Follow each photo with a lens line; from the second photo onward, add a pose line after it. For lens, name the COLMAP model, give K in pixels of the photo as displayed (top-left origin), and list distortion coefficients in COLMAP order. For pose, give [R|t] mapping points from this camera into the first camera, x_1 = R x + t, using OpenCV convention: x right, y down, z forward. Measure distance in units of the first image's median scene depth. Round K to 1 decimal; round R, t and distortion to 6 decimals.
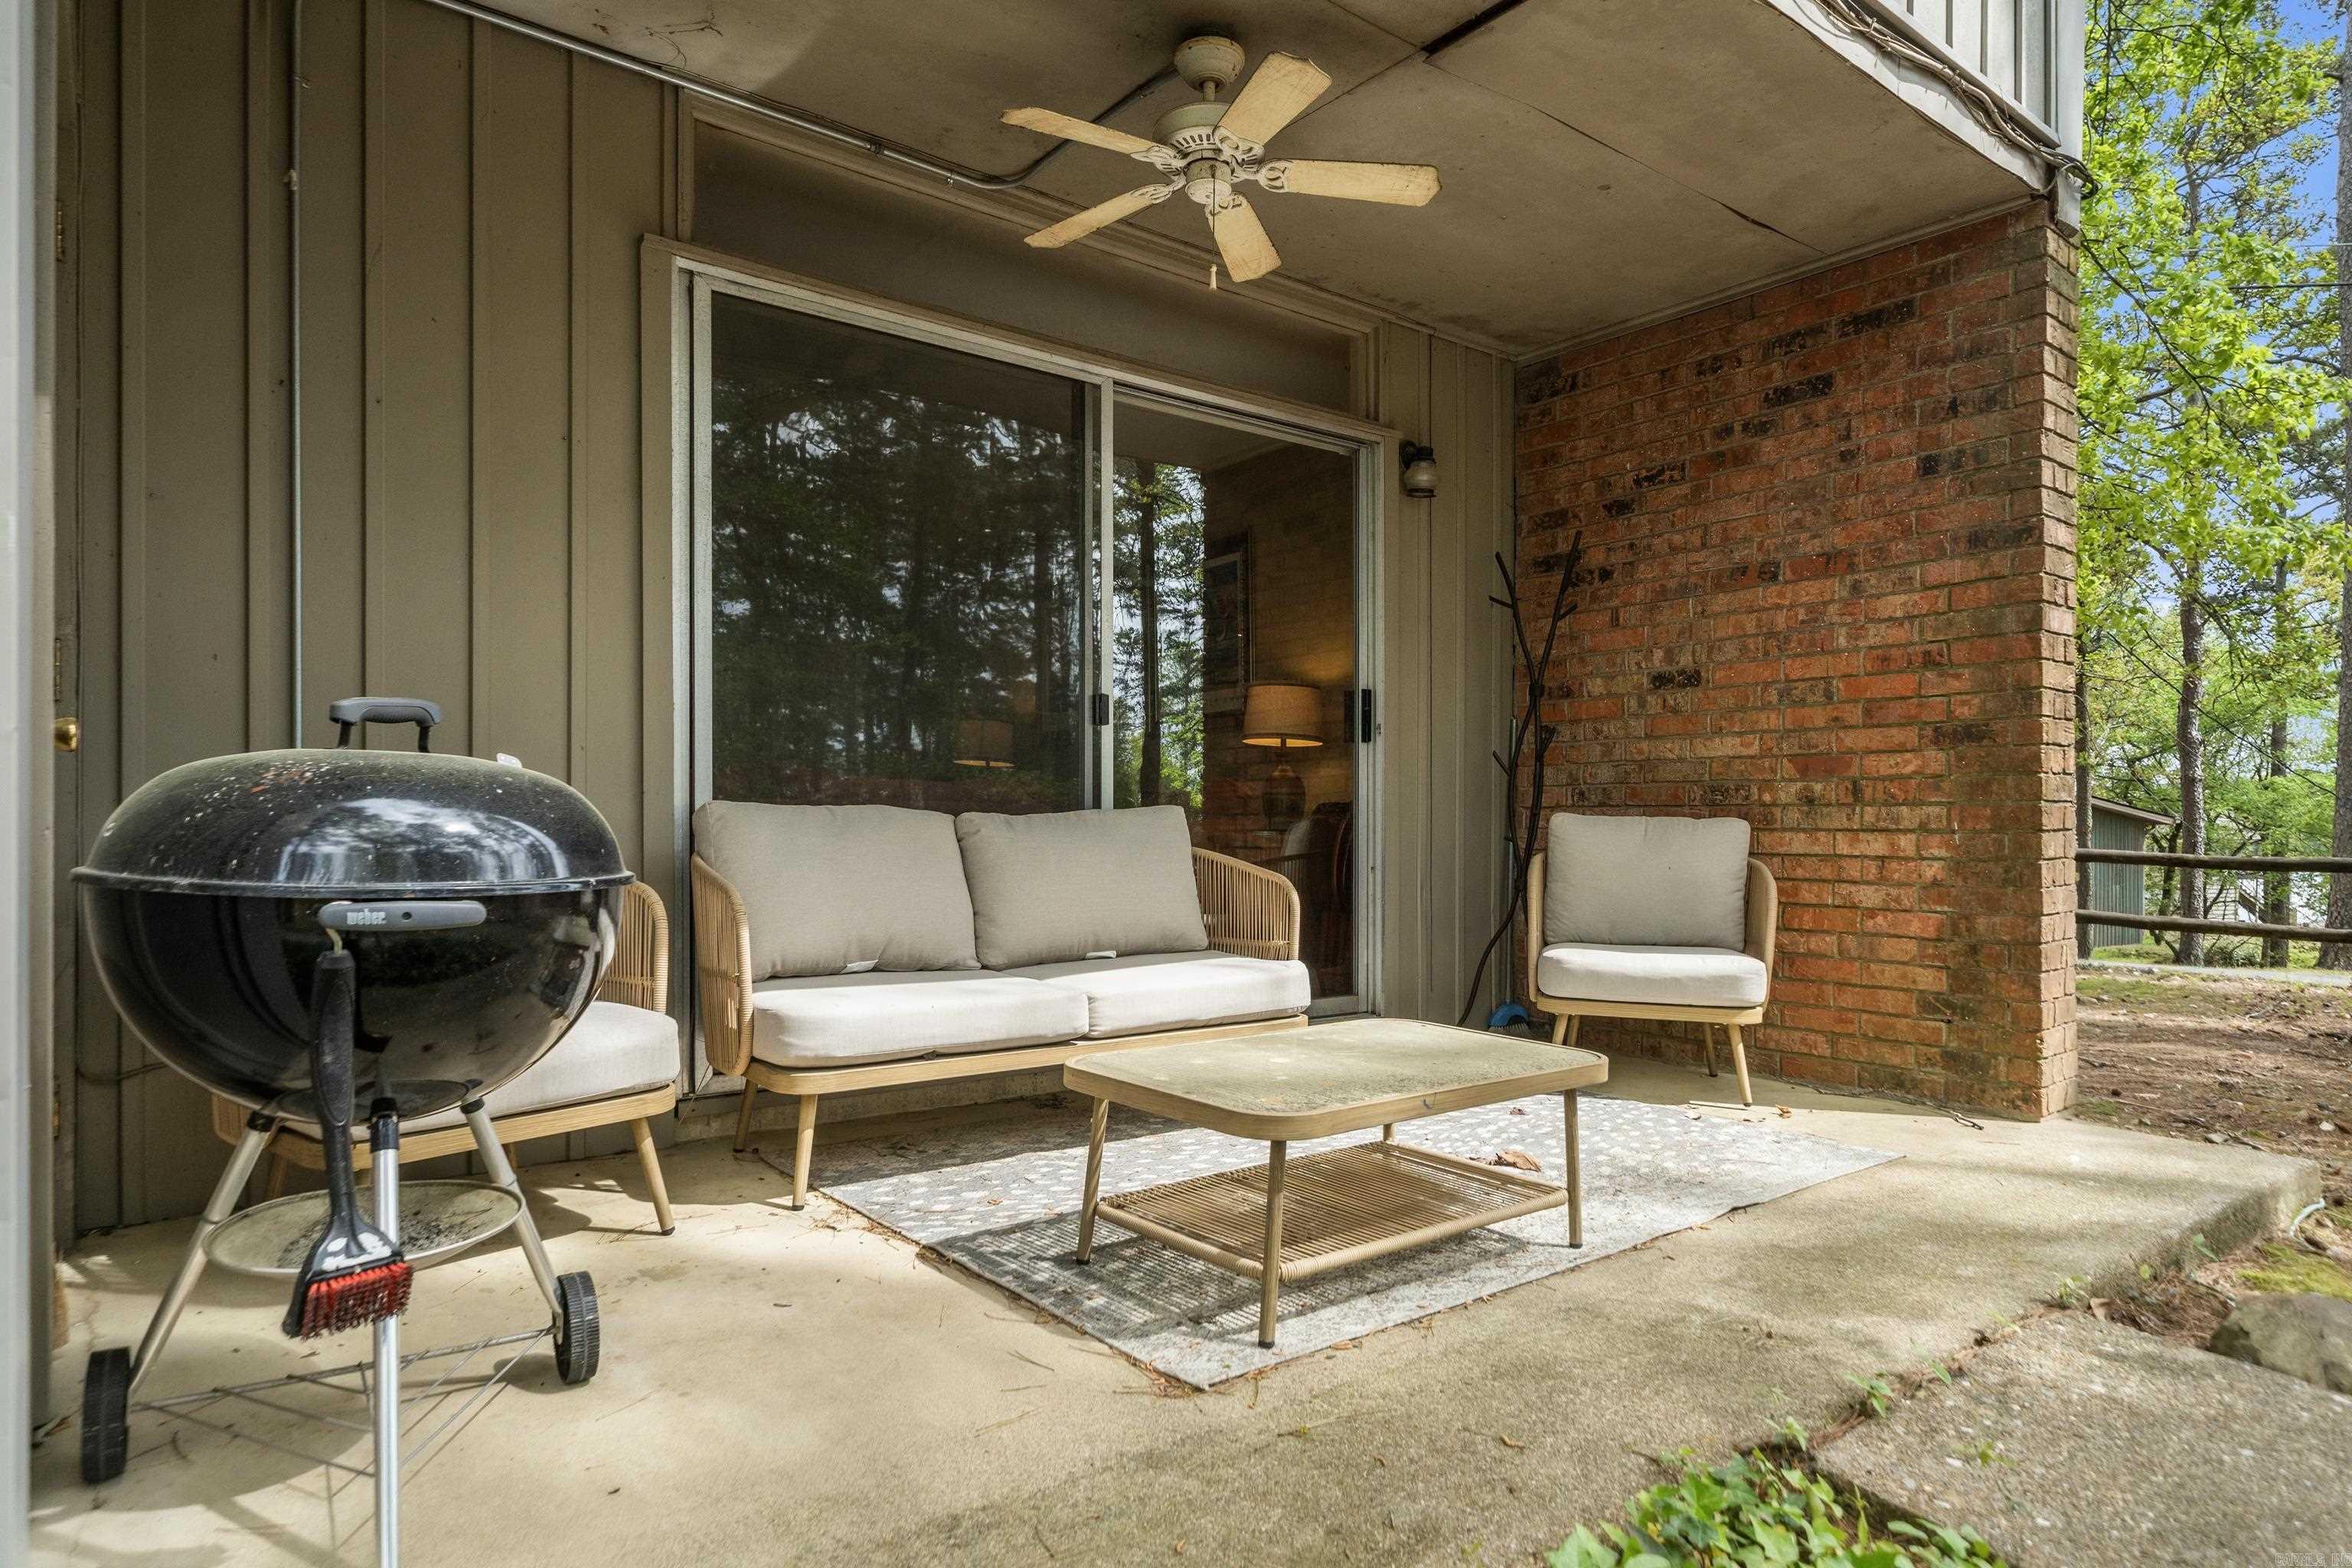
lens RADIAL K [[1380.5, 0, 1182.6], [0, 1380.5, 835.7], [0, 0, 1]] dist [-0.000306, -0.000110]
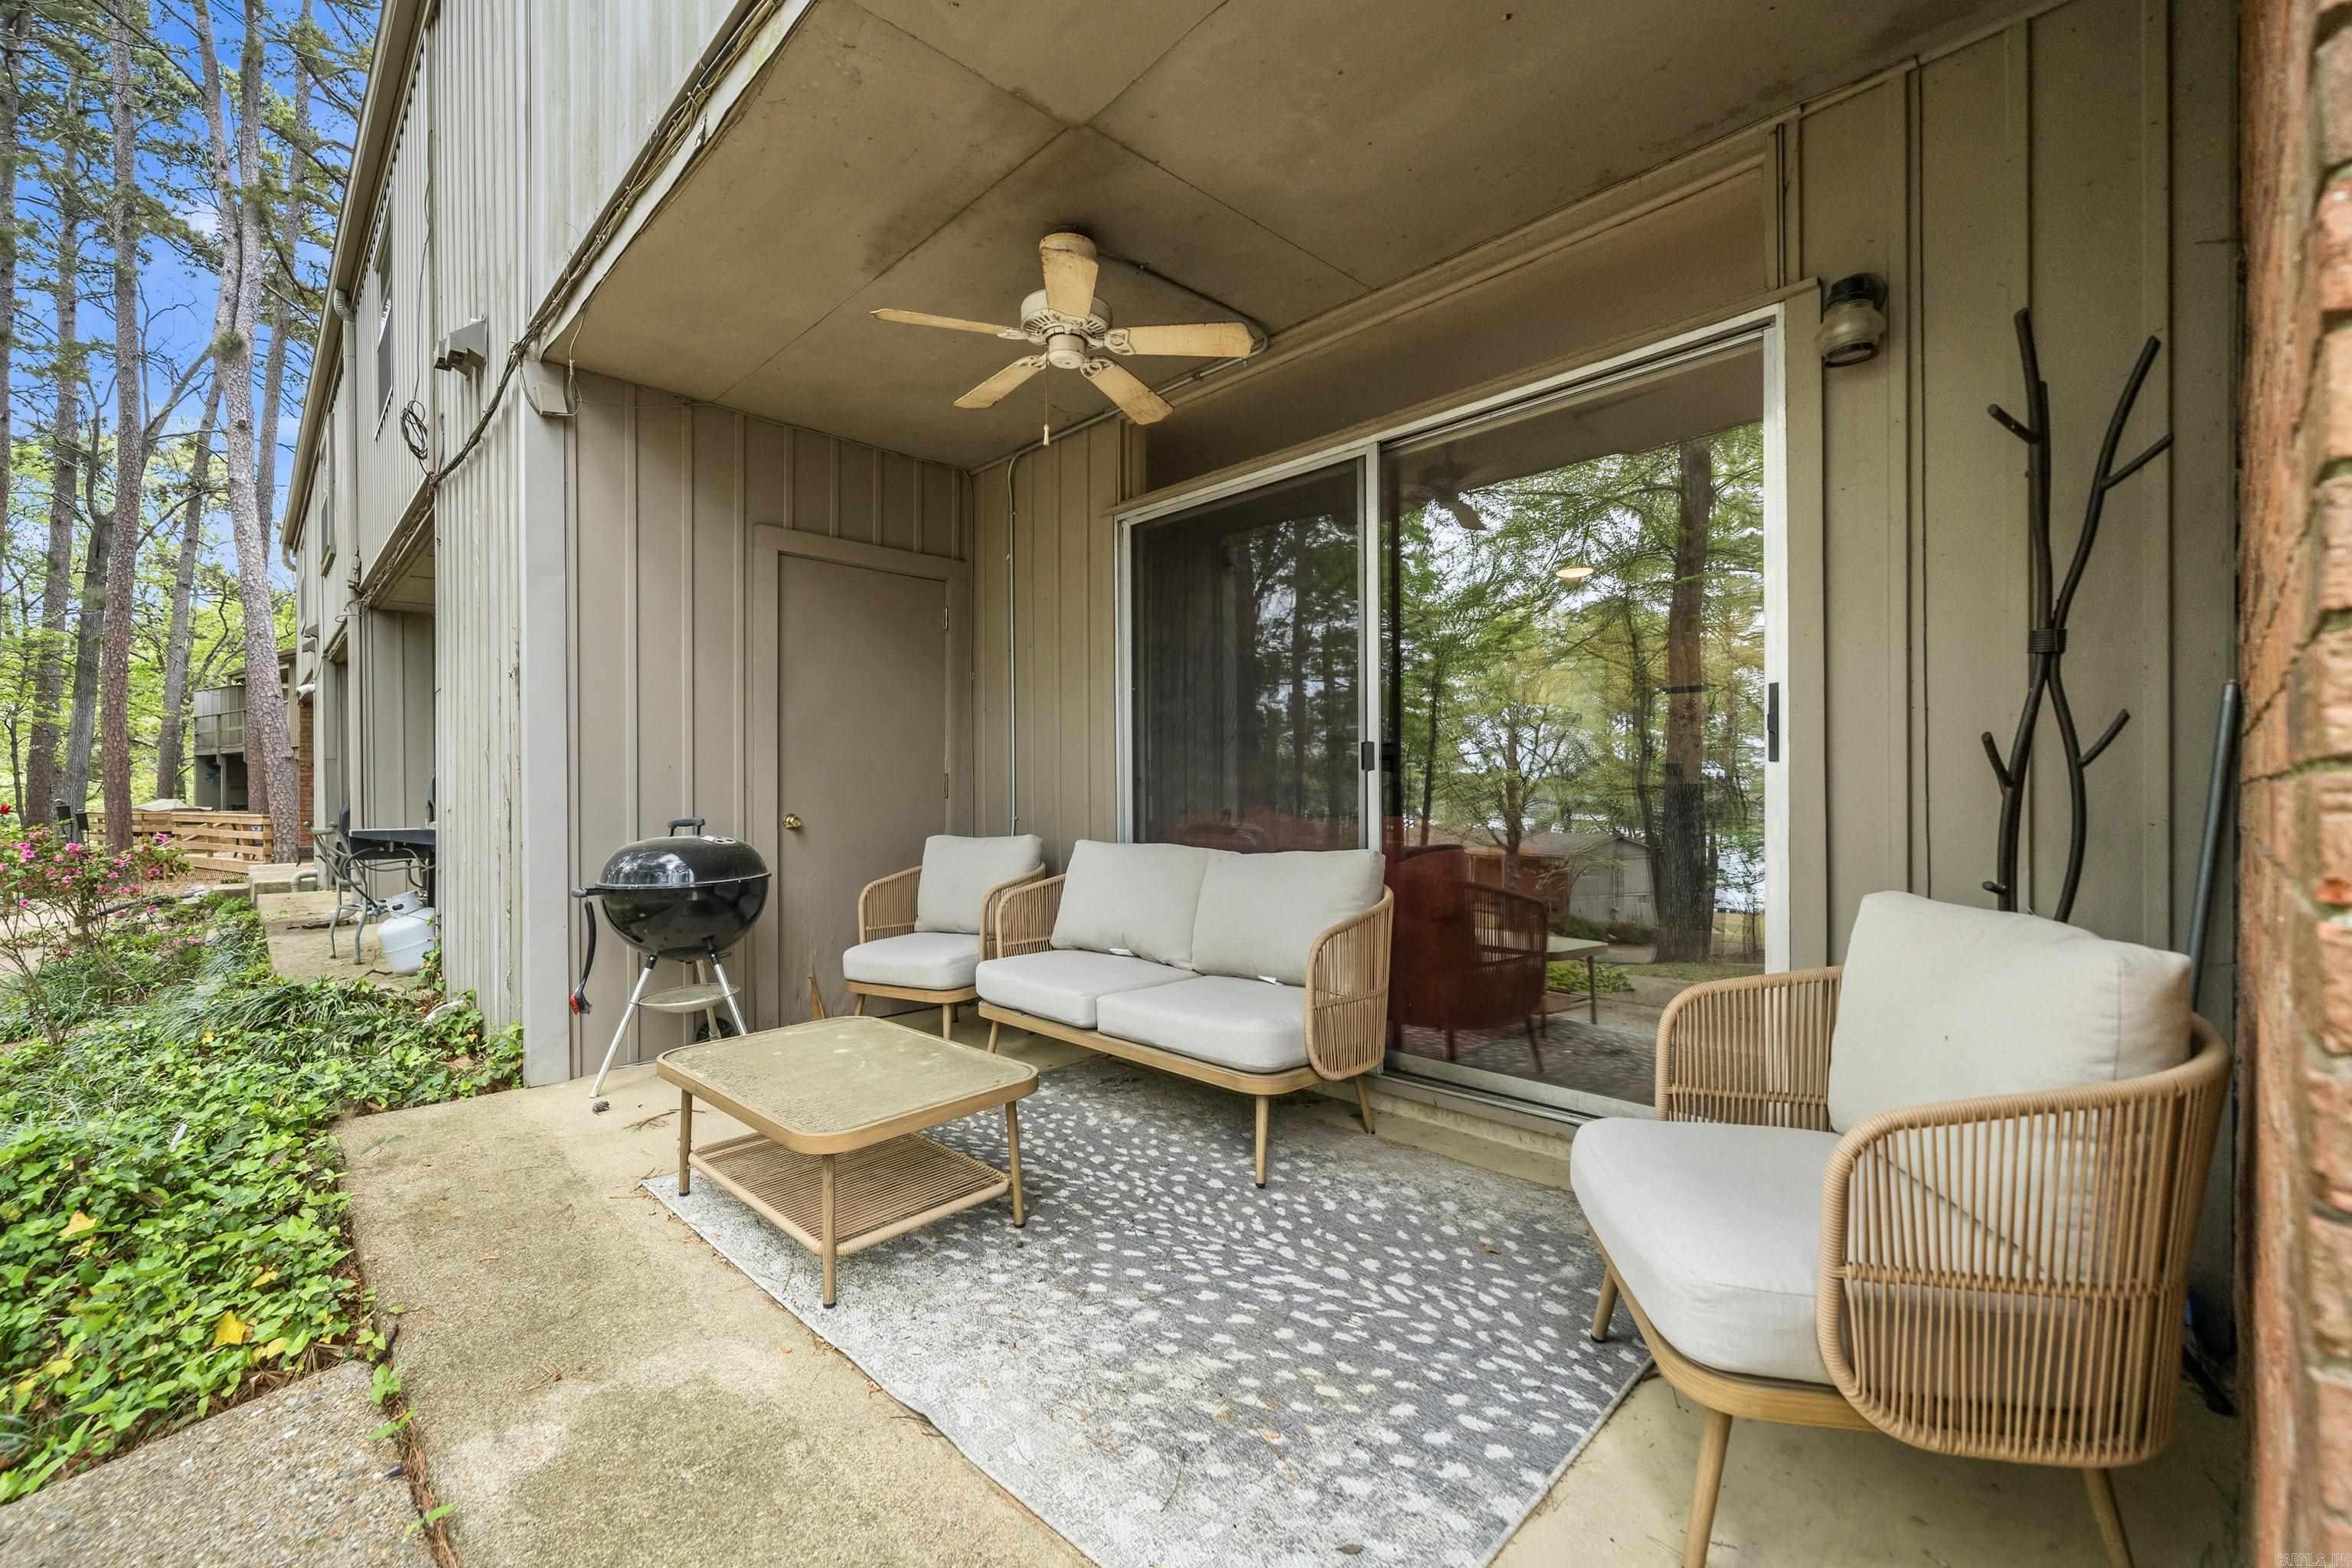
lens RADIAL K [[1005.0, 0, 1179.2], [0, 1005.0, 802.8], [0, 0, 1]] dist [0.000285, 0.000025]
pose [[0.098867, -0.002003, -0.995099, 0.828861], [-0.003751, 0.999990, -0.002386, -0.062750], [0.995094, 0.003968, 0.098859, 0.922264]]
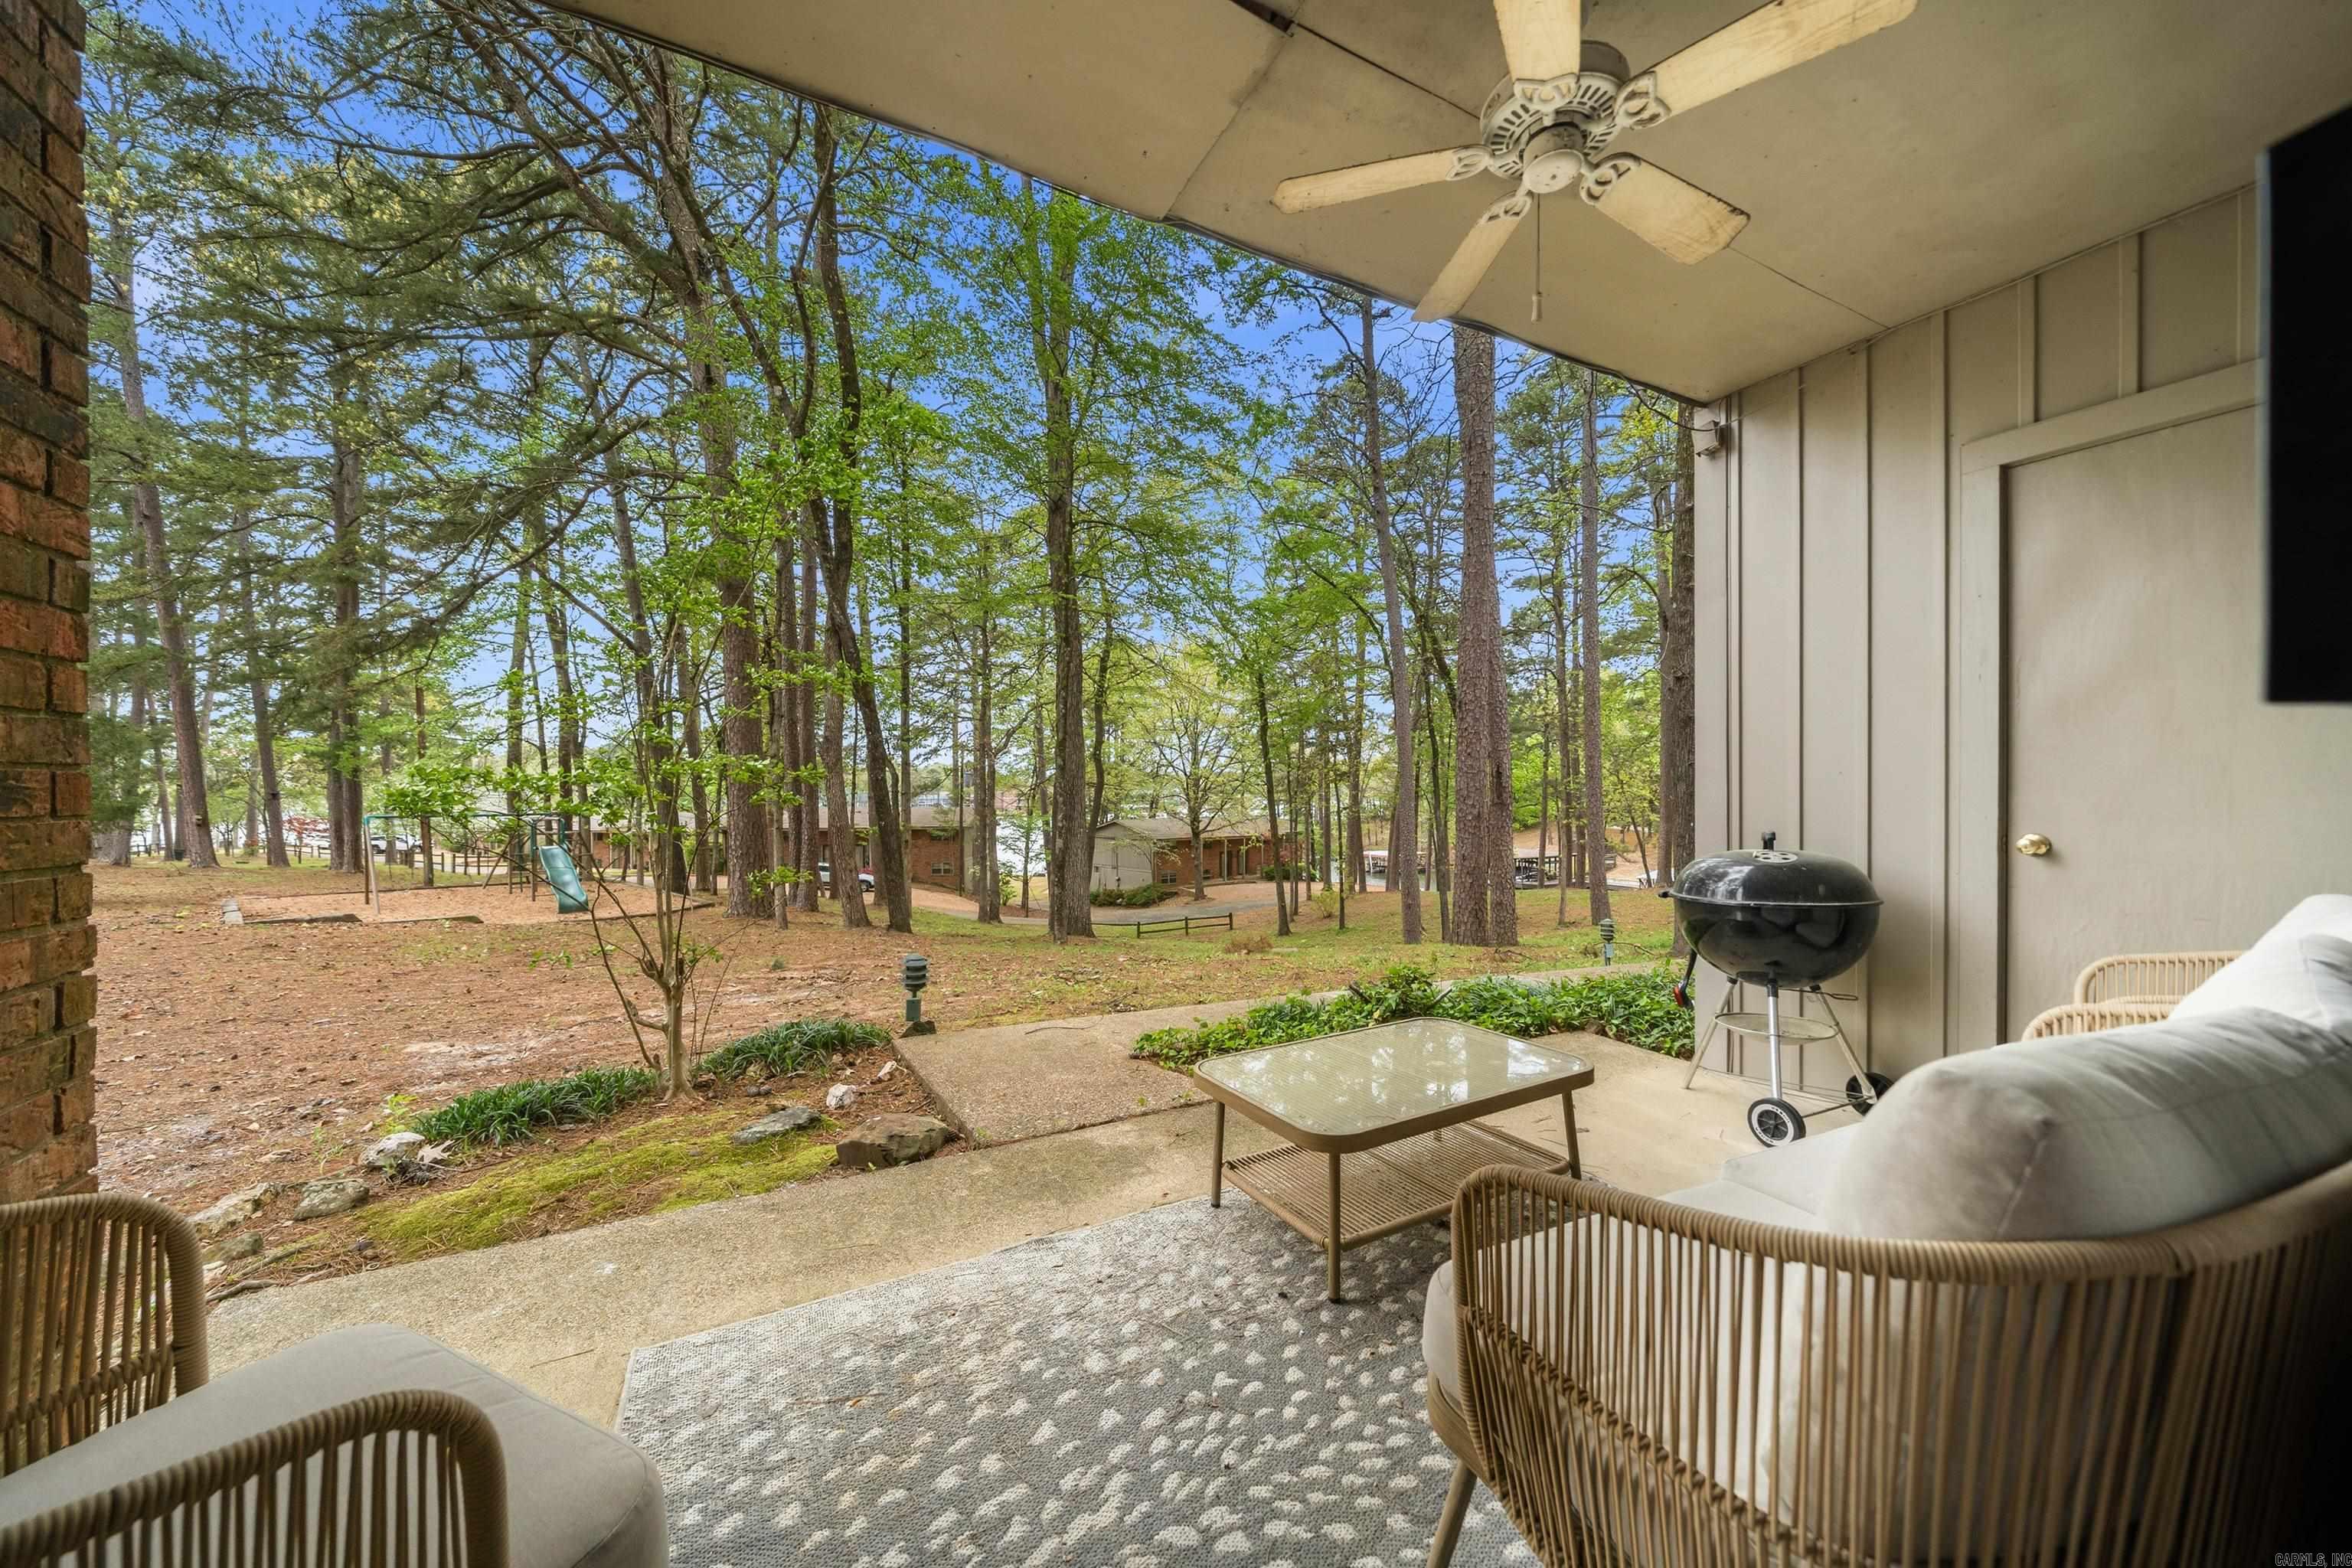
lens RADIAL K [[800.6, 0, 1176.0], [0, 800.6, 784.0], [0, 0, 1]] dist [-0.000146, -0.000011]
pose [[-0.981289, -0.004950, 0.192479, 0.135677], [-0.005497, 0.999982, -0.002309, -0.087199], [-0.192464, -0.003324, -0.981298, 1.381310]]
